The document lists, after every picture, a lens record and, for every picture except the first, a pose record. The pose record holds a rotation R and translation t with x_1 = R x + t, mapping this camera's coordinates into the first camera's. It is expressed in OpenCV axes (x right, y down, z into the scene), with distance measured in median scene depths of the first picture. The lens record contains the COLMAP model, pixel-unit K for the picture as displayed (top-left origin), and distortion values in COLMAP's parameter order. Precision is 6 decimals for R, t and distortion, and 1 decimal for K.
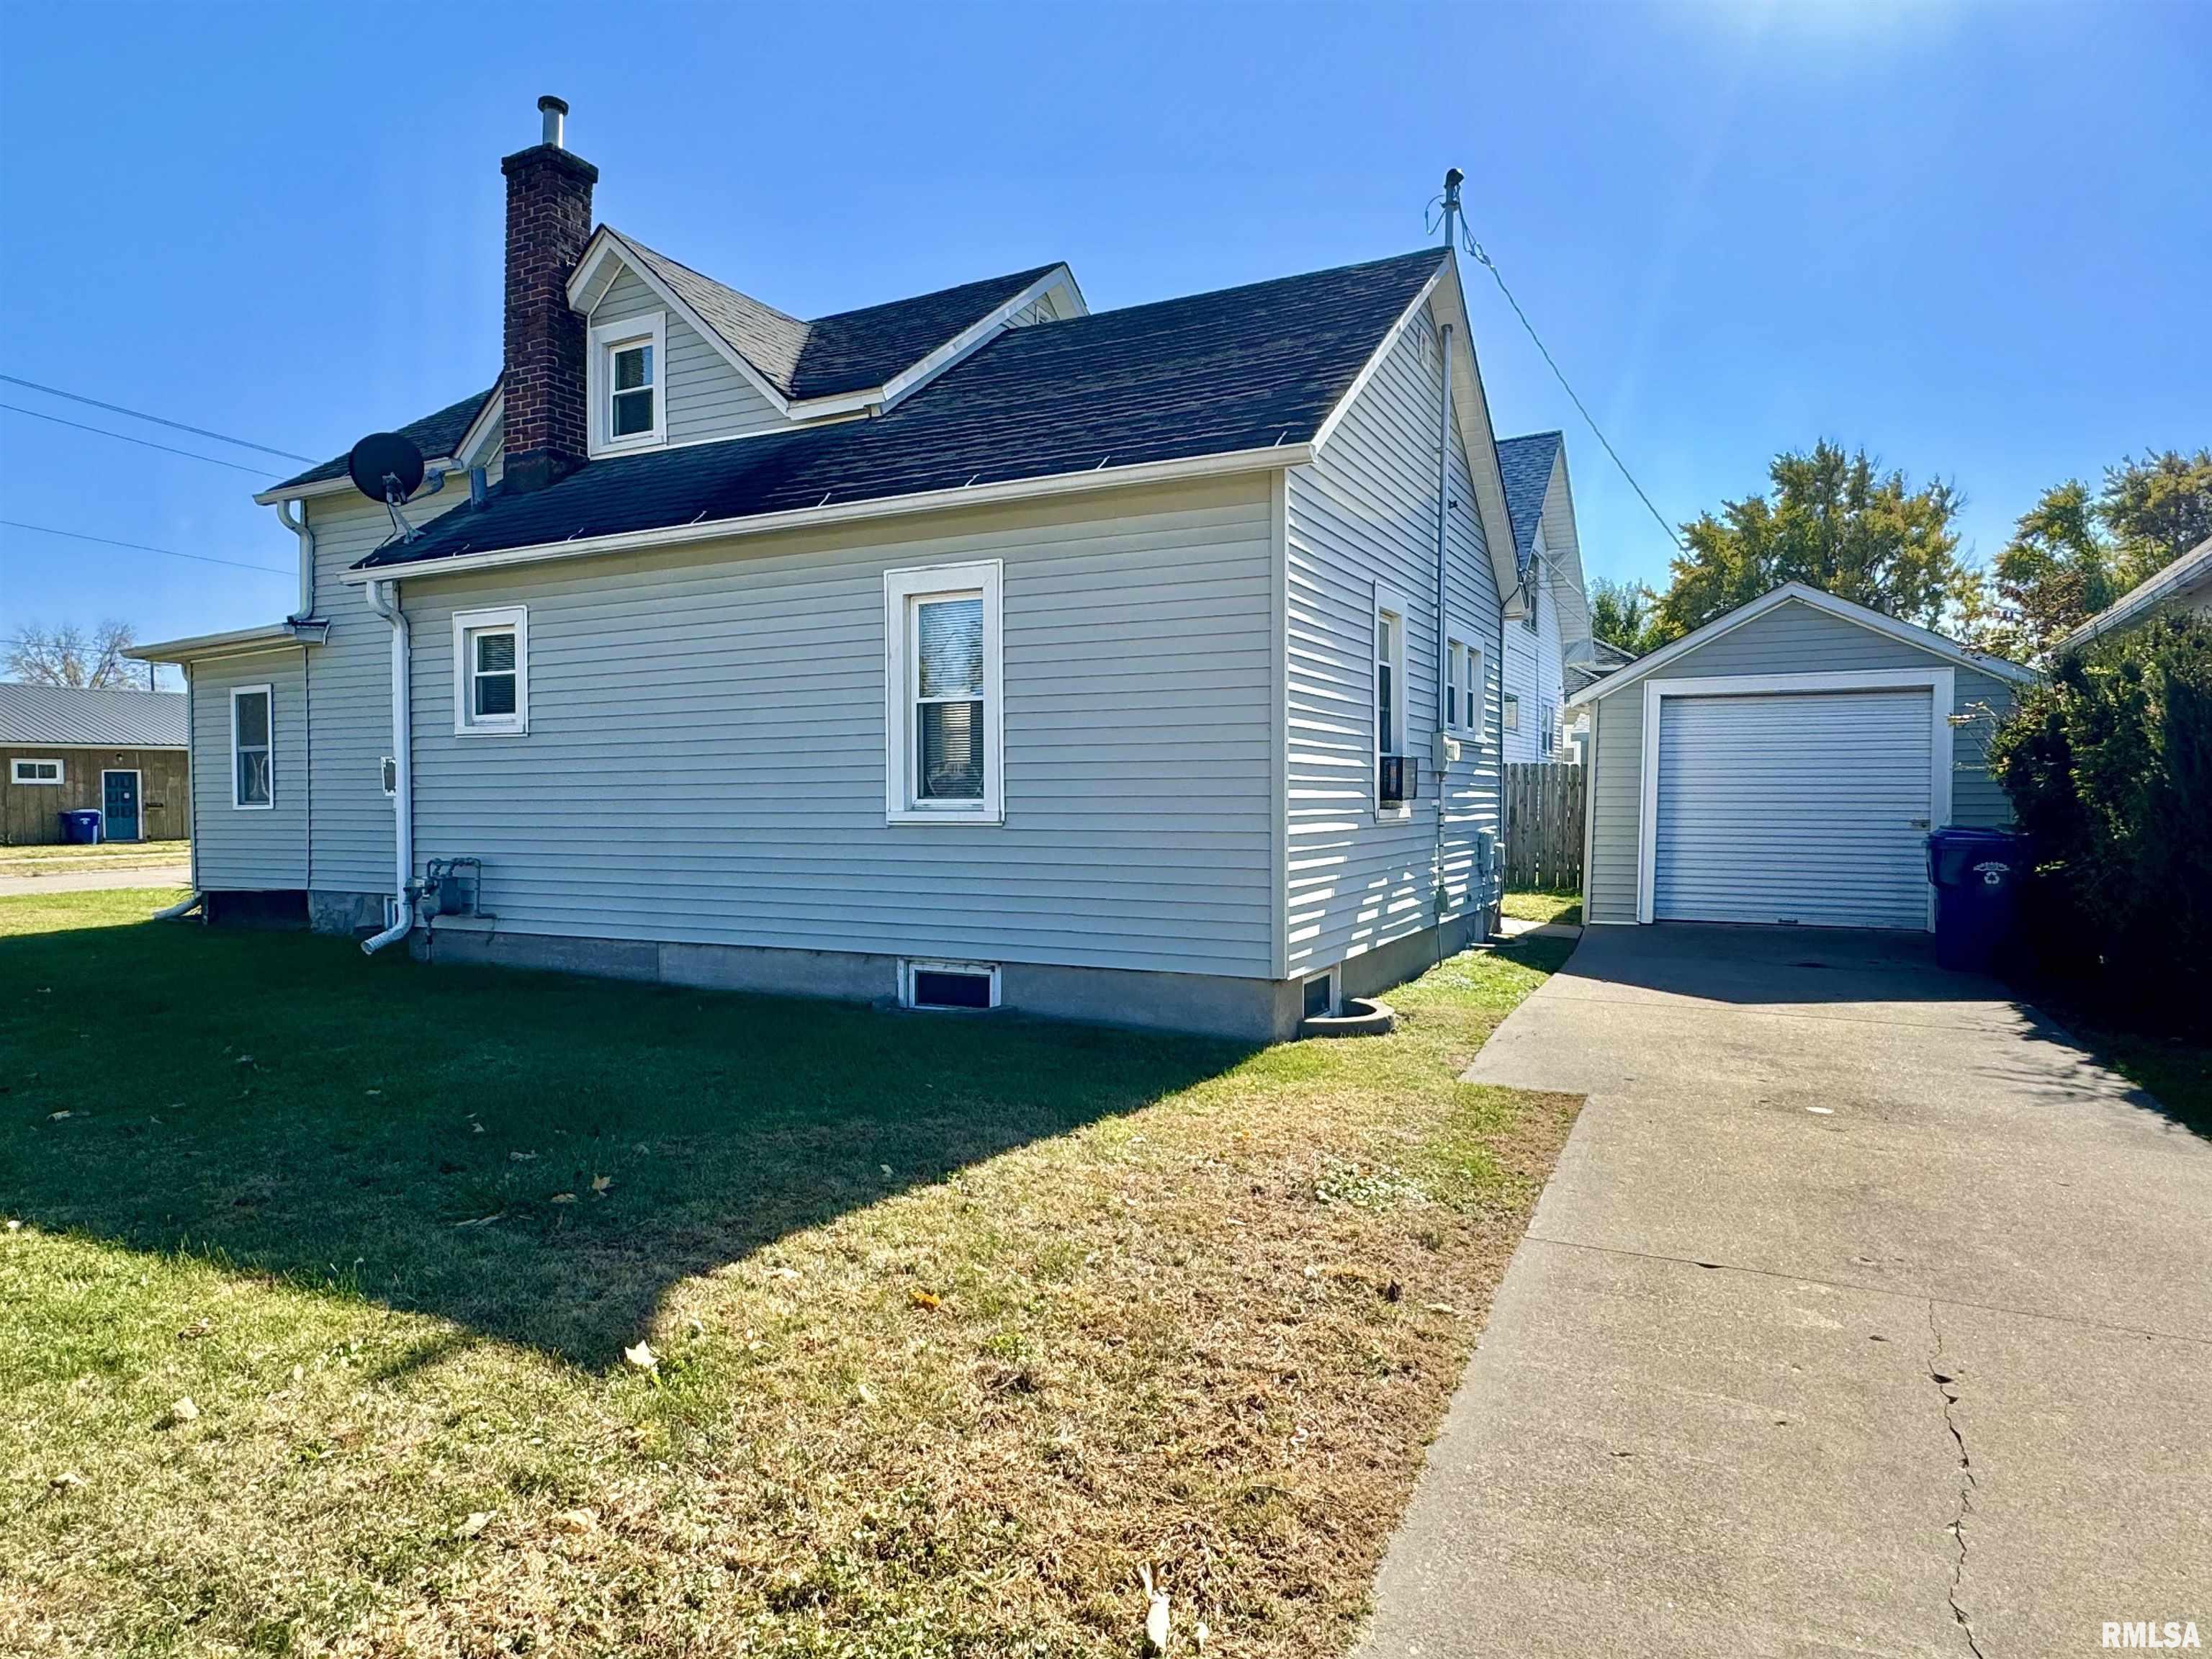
lens RADIAL K [[1348.1, 0, 1099.5], [0, 1348.1, 816.5], [0, 0, 1]] dist [-0.005437, -0.000369]
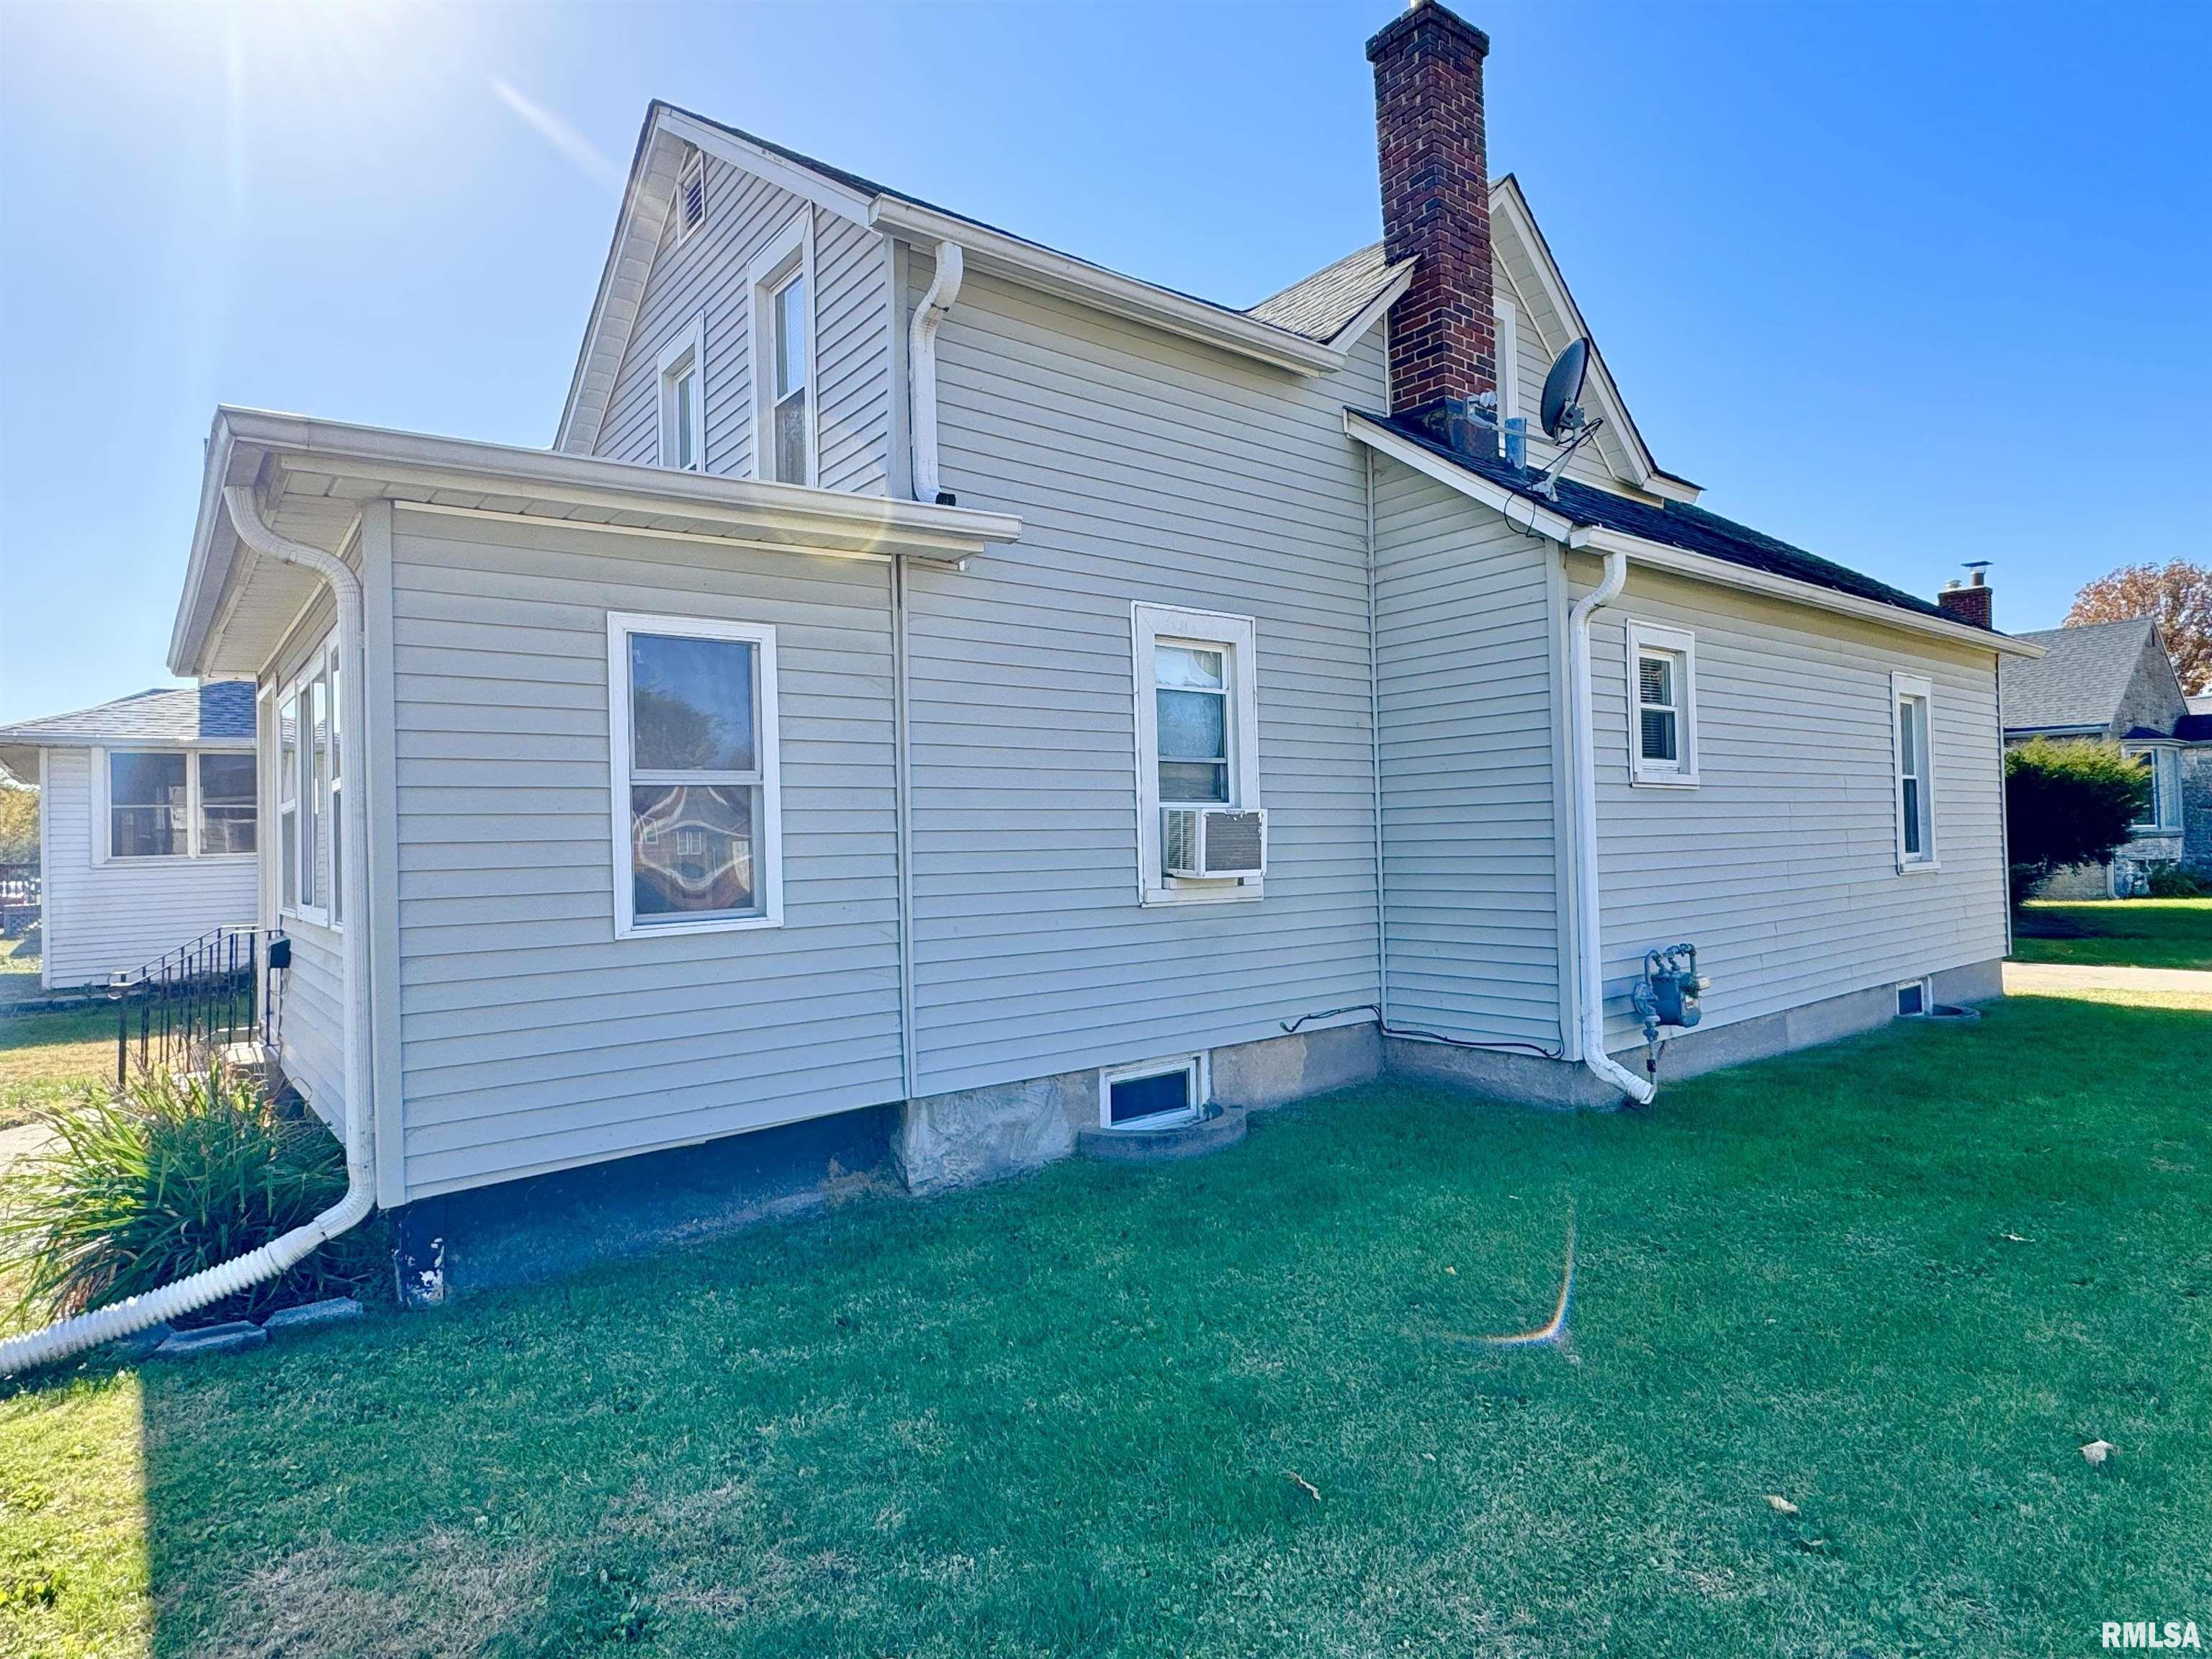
lens RADIAL K [[1212.3, 0, 1104.2], [0, 1212.3, 844.5], [0, 0, 1]] dist [0.002312, 0.000093]
pose [[0.401925, 0.006905, 0.915647, -0.914926], [0.044353, 0.998651, -0.026999, -0.016500], [-0.914598, 0.051464, 0.401076, 0.758918]]
